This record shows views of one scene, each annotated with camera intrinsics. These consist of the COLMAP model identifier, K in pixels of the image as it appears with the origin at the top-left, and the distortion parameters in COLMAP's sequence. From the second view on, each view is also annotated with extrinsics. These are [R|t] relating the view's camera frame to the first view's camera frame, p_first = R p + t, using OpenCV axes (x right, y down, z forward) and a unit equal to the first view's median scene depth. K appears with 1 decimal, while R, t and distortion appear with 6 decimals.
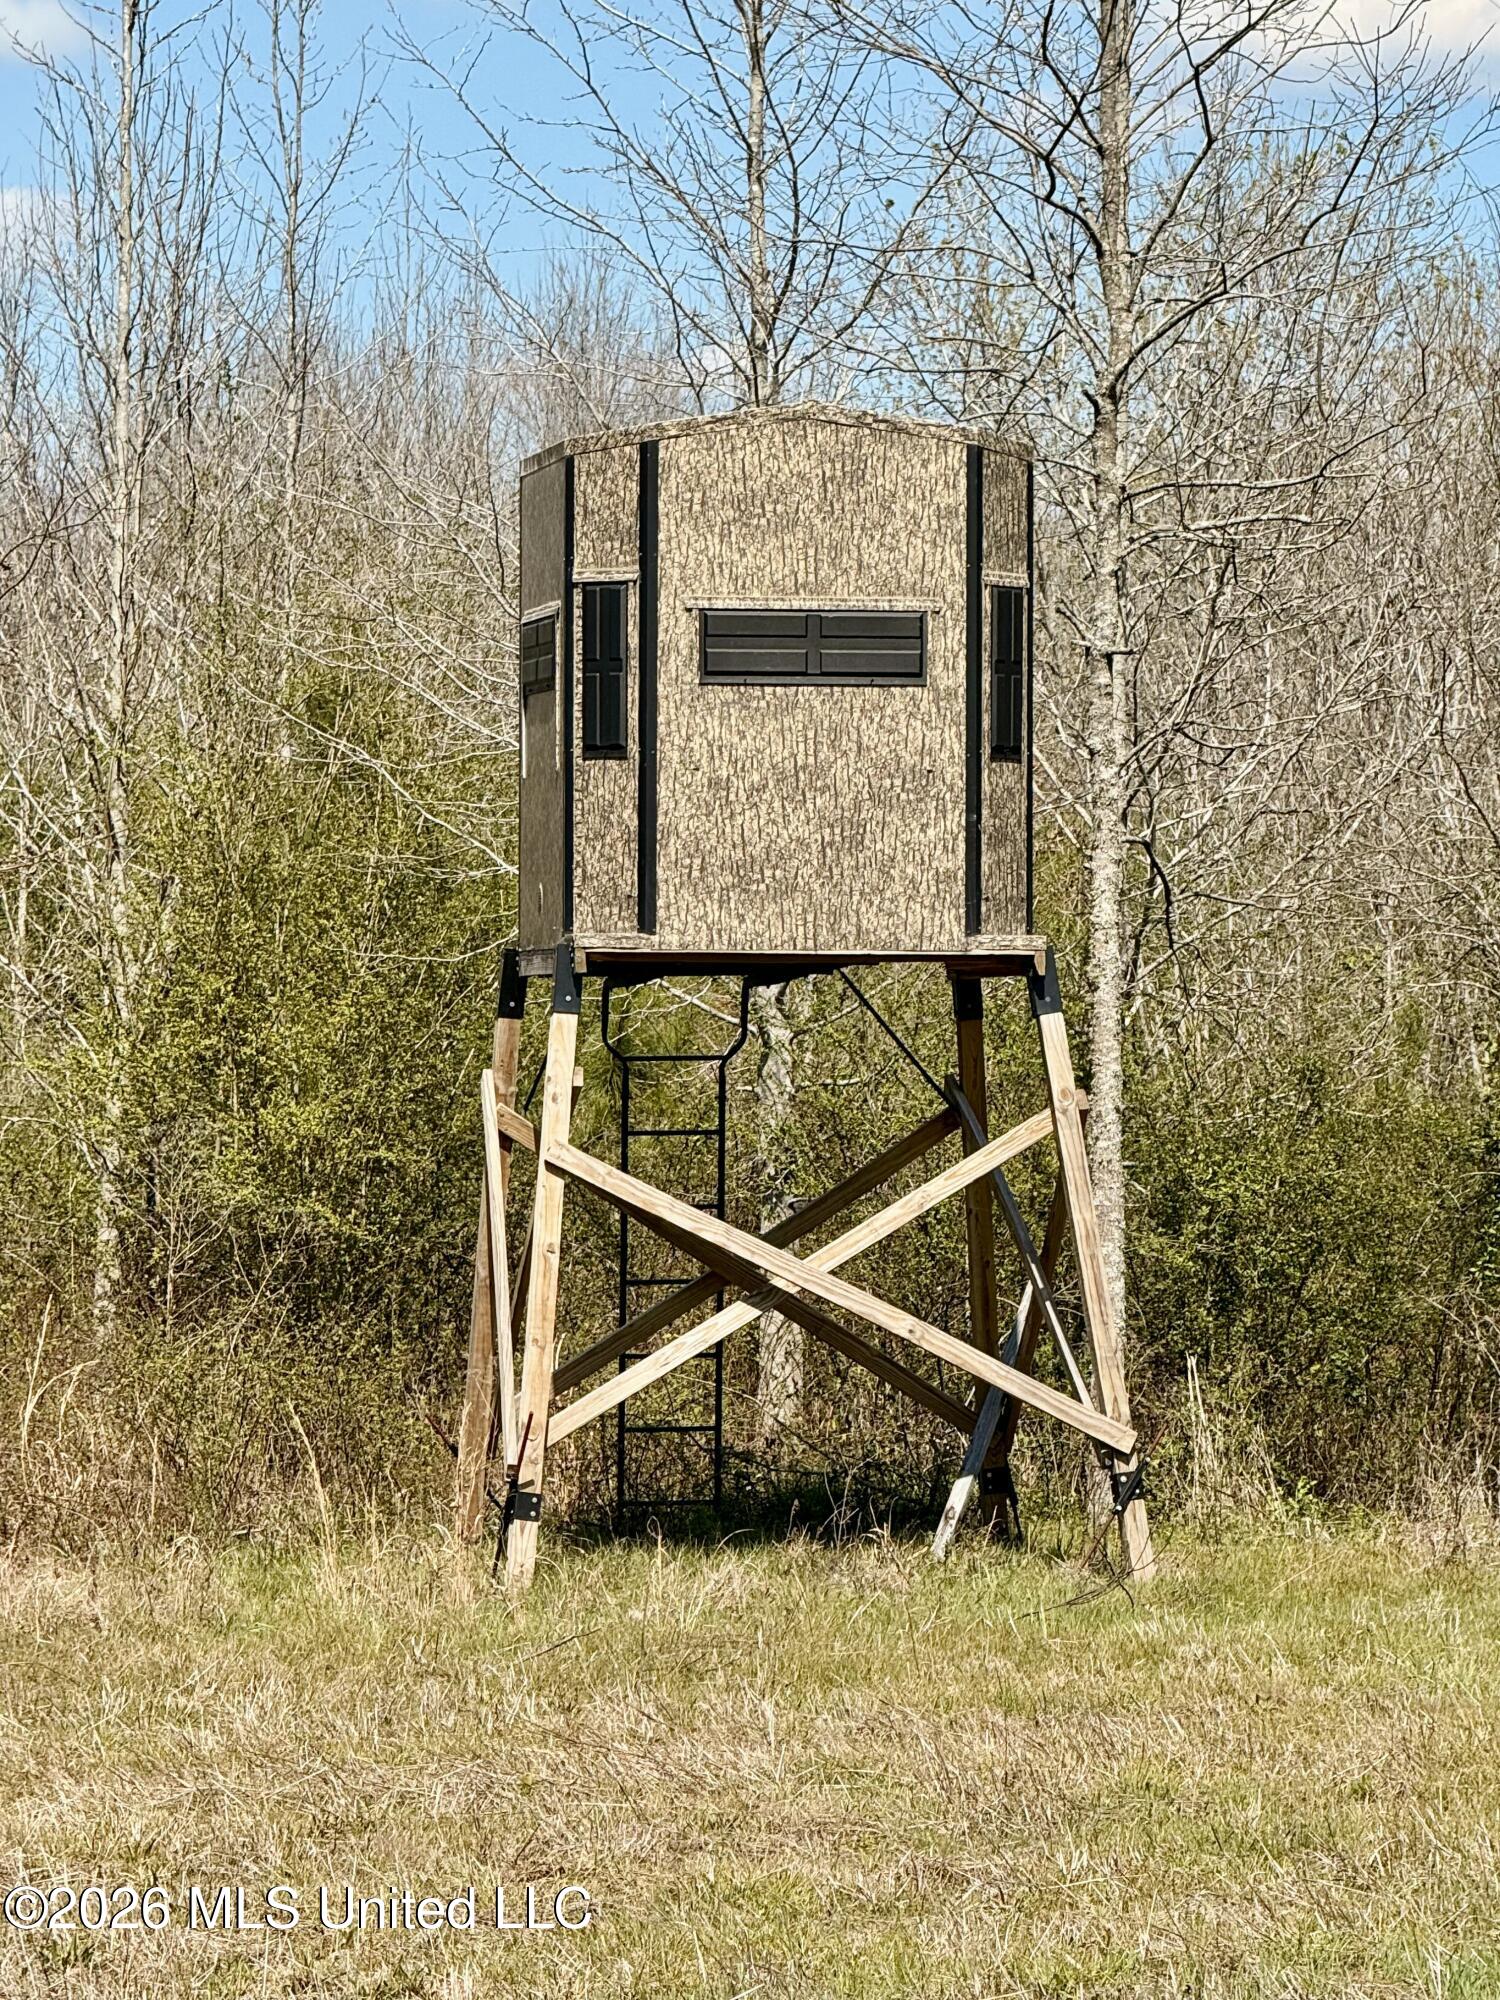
lens RADIAL K [[9353.7, 0, 747.6], [0, 9353.7, 1007.6], [0, 0, 1]] dist [0.548207, 0.000000]
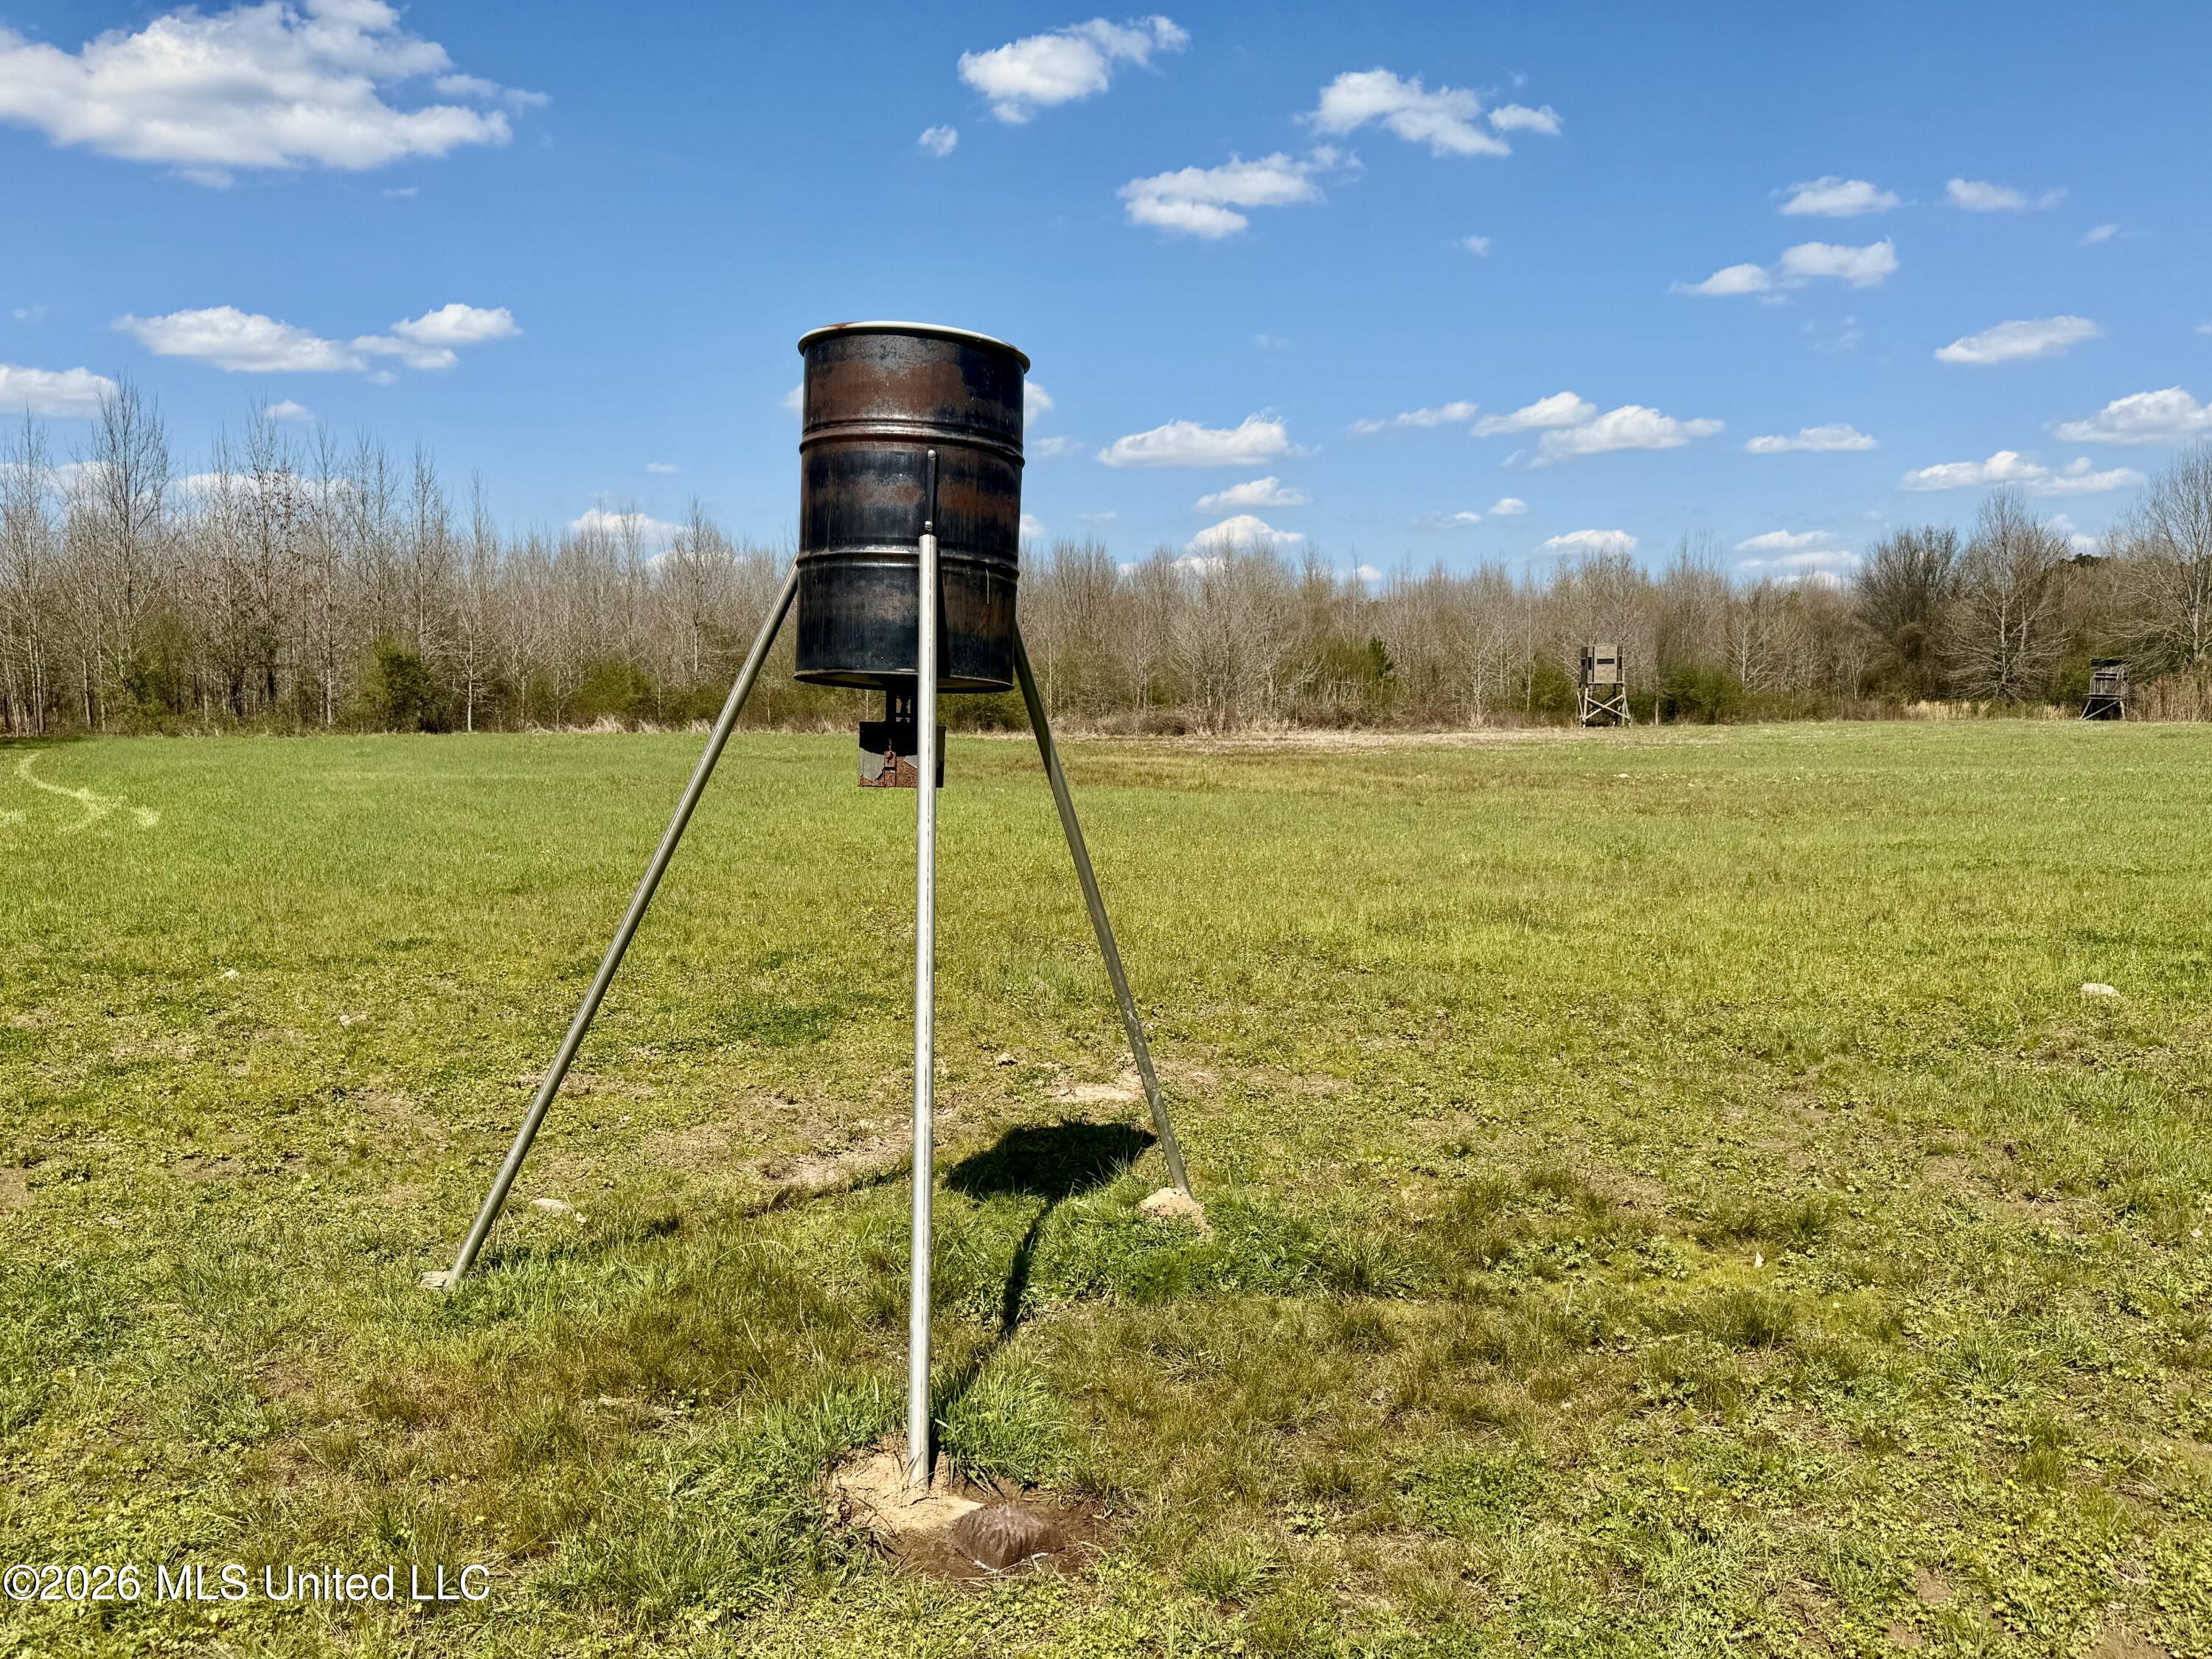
lens RADIAL K [[1981.7, 0, 1103.4], [0, 1981.7, 824.9], [0, 0, 1]] dist [0.053125, -0.130855]
pose [[0.985750, -0.009308, -0.167961, -0.235365], [0.022943, 0.996577, 0.079427, -0.047967], [0.166646, -0.082149, 0.982589, -2.057393]]
